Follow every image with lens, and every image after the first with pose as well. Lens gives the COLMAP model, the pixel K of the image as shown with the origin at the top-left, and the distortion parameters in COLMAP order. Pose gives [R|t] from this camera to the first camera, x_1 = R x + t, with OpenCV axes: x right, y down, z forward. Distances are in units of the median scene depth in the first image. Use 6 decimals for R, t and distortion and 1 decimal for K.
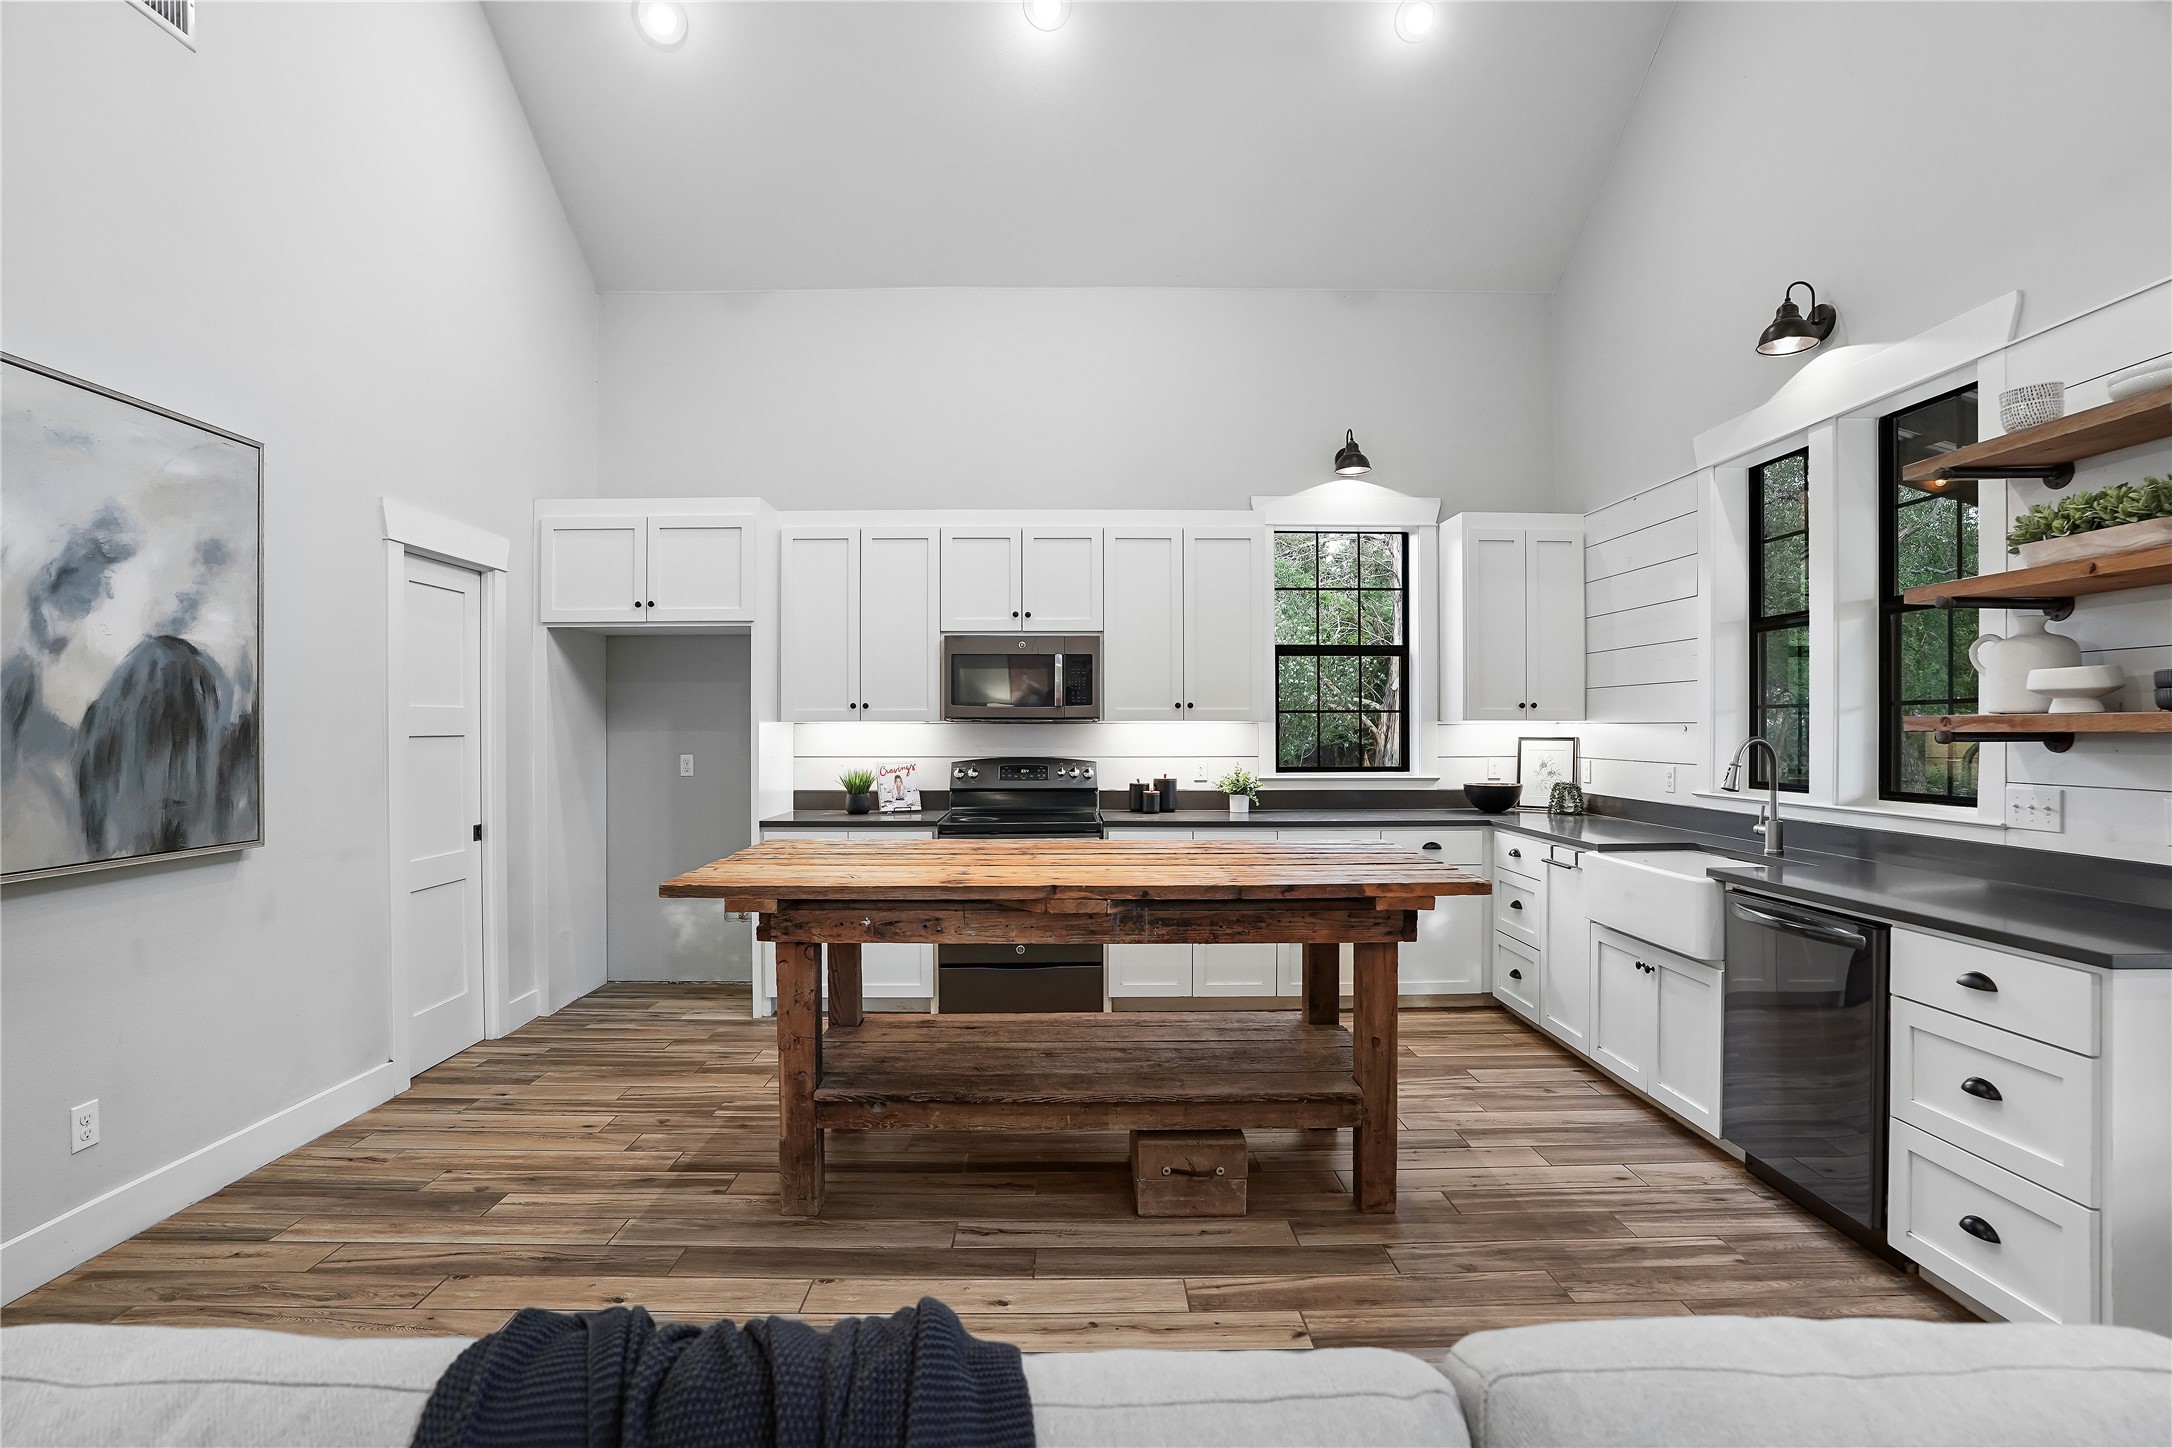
lens RADIAL K [[1032.5, 0, 1096.5], [0, 1032.5, 720.6], [0, 0, 1]] dist [-0.039522, 0.004607]
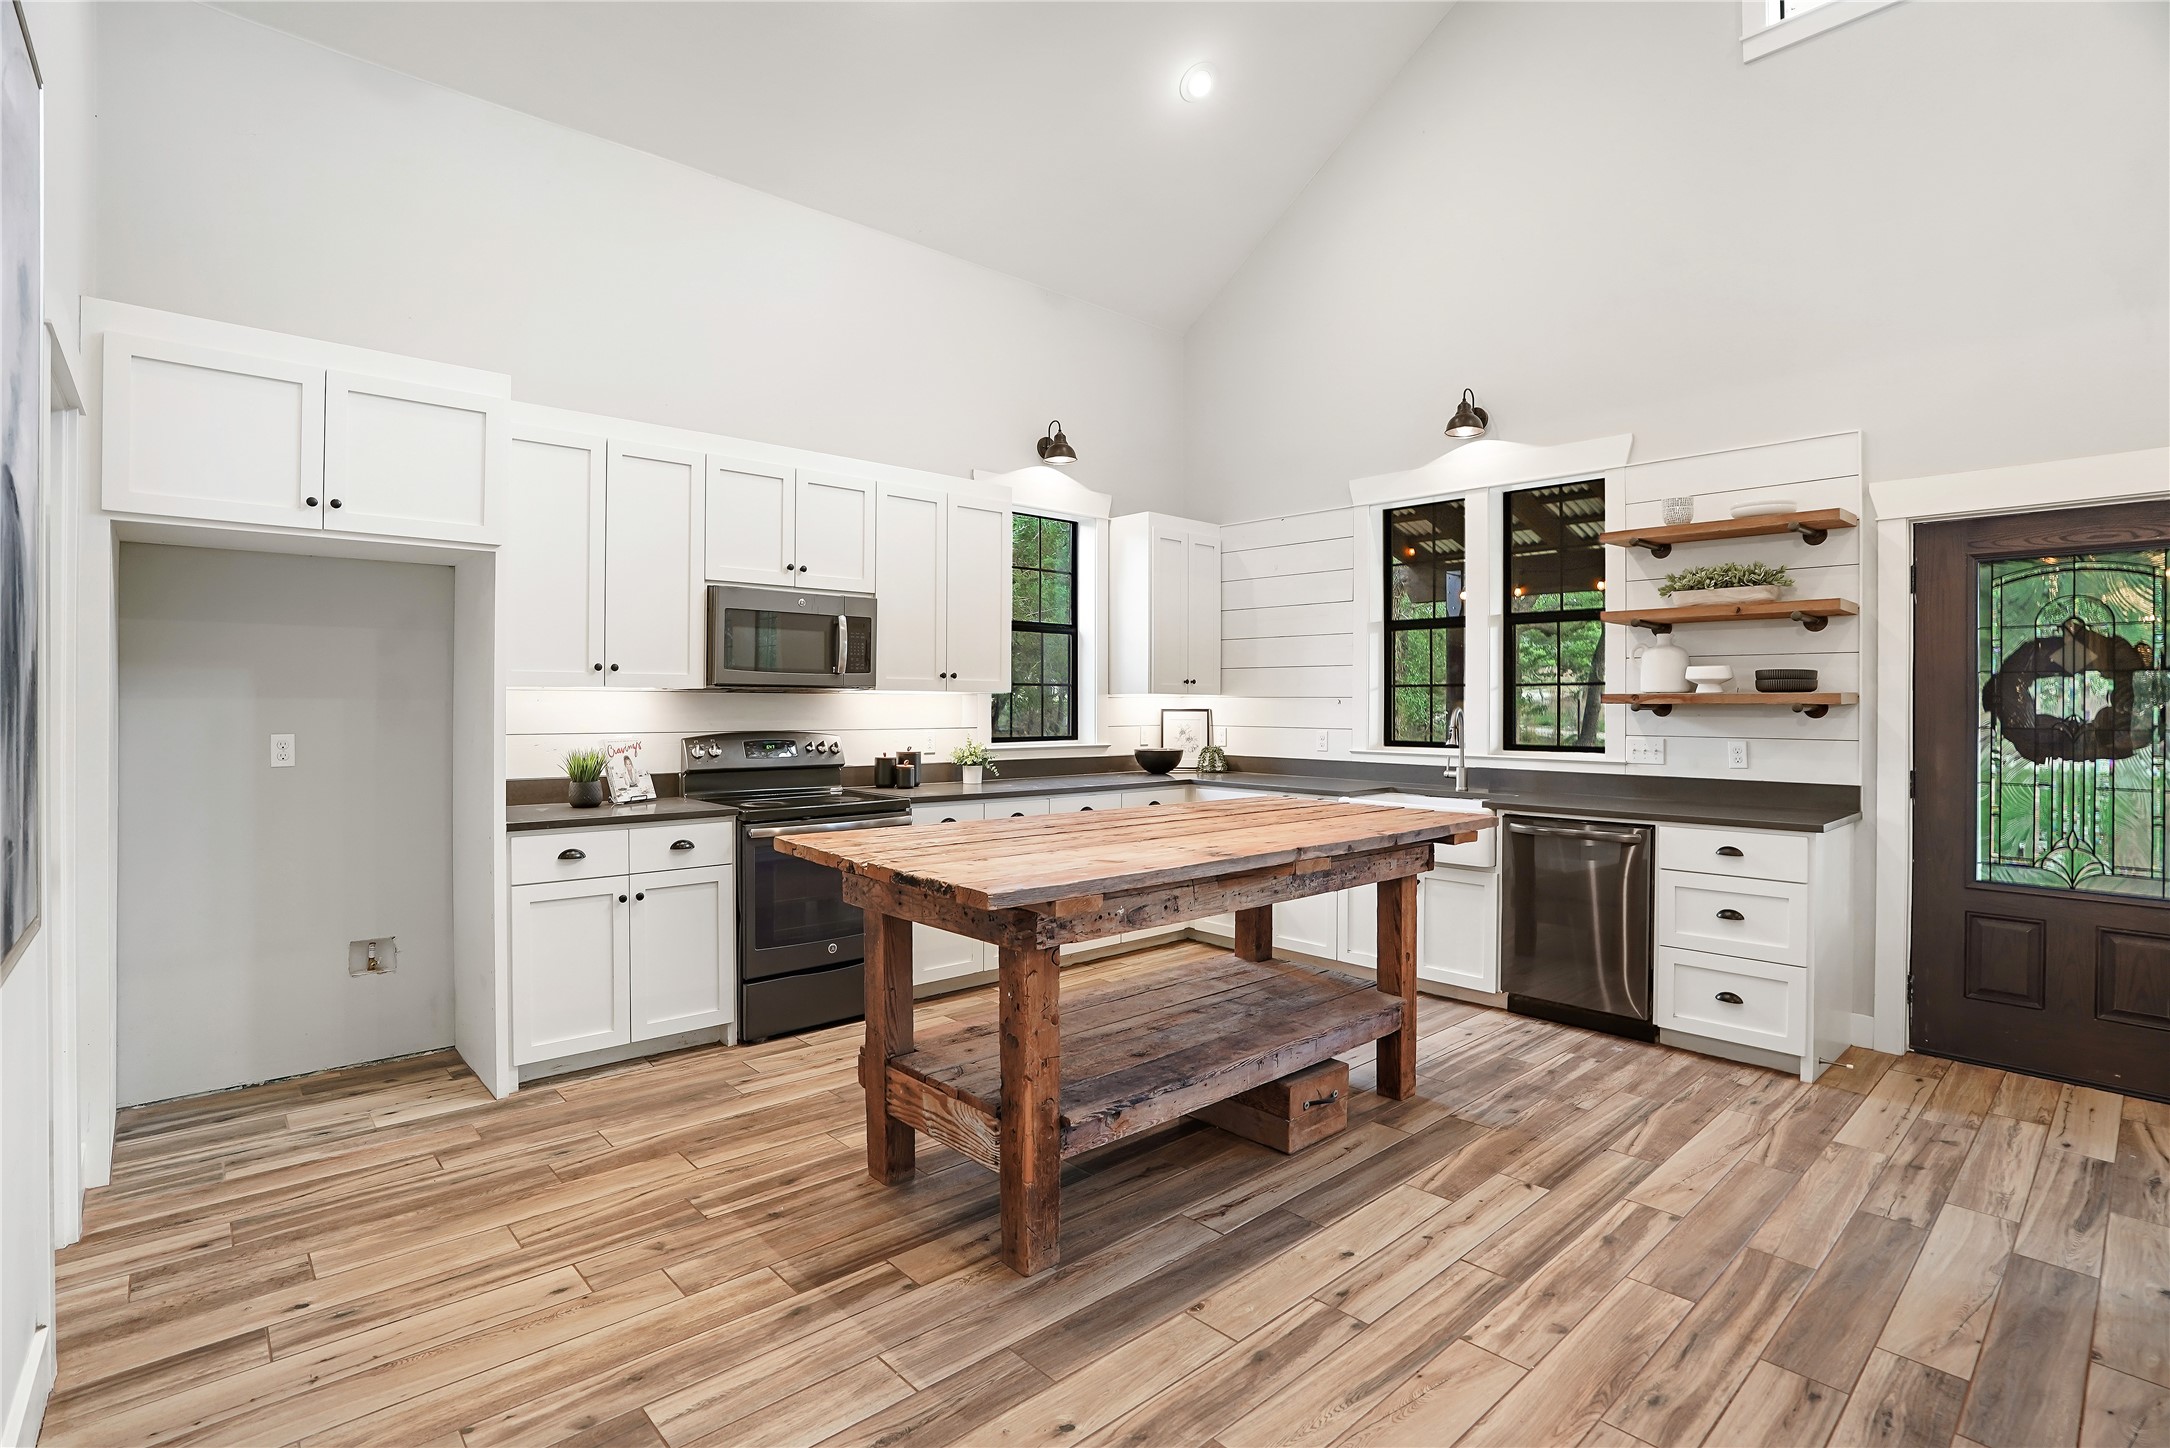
lens RADIAL K [[1021.1, 0, 1062.8], [0, 1021.1, 698.1], [0, 0, 1]] dist [-0.038003, 0.009334]
pose [[0.758057, 0.007385, 0.652146, -0.572296], [-0.009707, 0.999953, -0.000039, 0.006915], [-0.652116, -0.006301, 0.758093, 0.245283]]
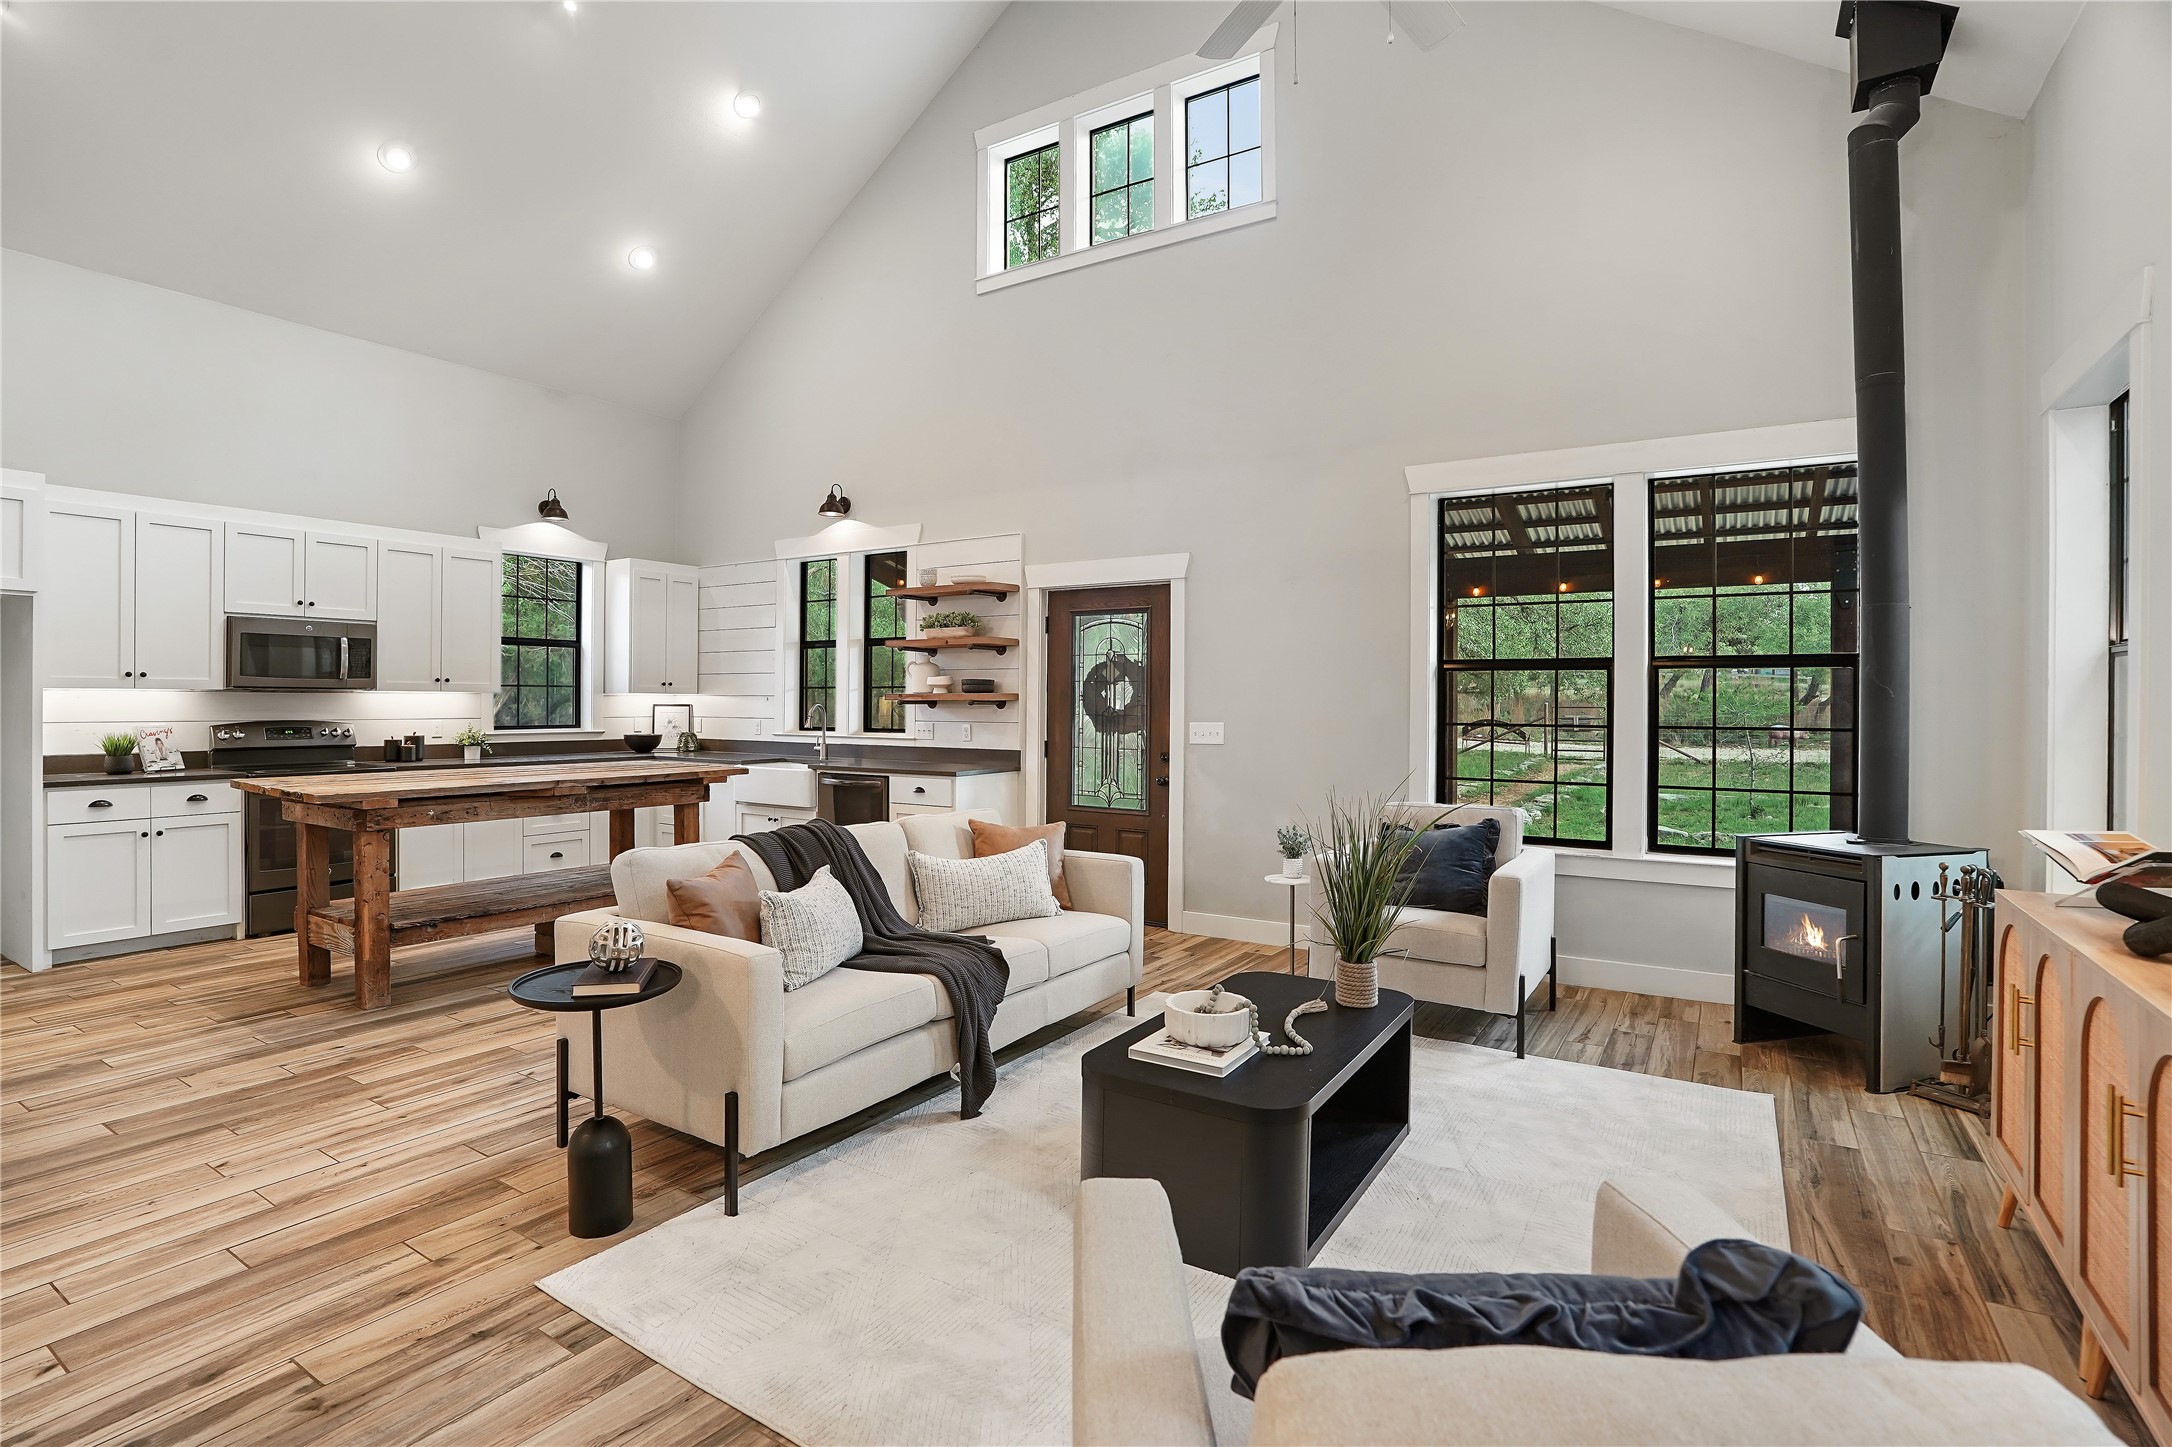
lens RADIAL K [[1022.1, 0, 1058.0], [0, 1022.1, 703.7], [0, 0, 1]] dist [-0.038003, 0.009334]
pose [[0.572376, 0.001746, 0.819990, -0.659240], [-0.010406, 0.999933, 0.005135, 0.001206], [-0.819925, -0.011472, 0.572355, -0.505330]]
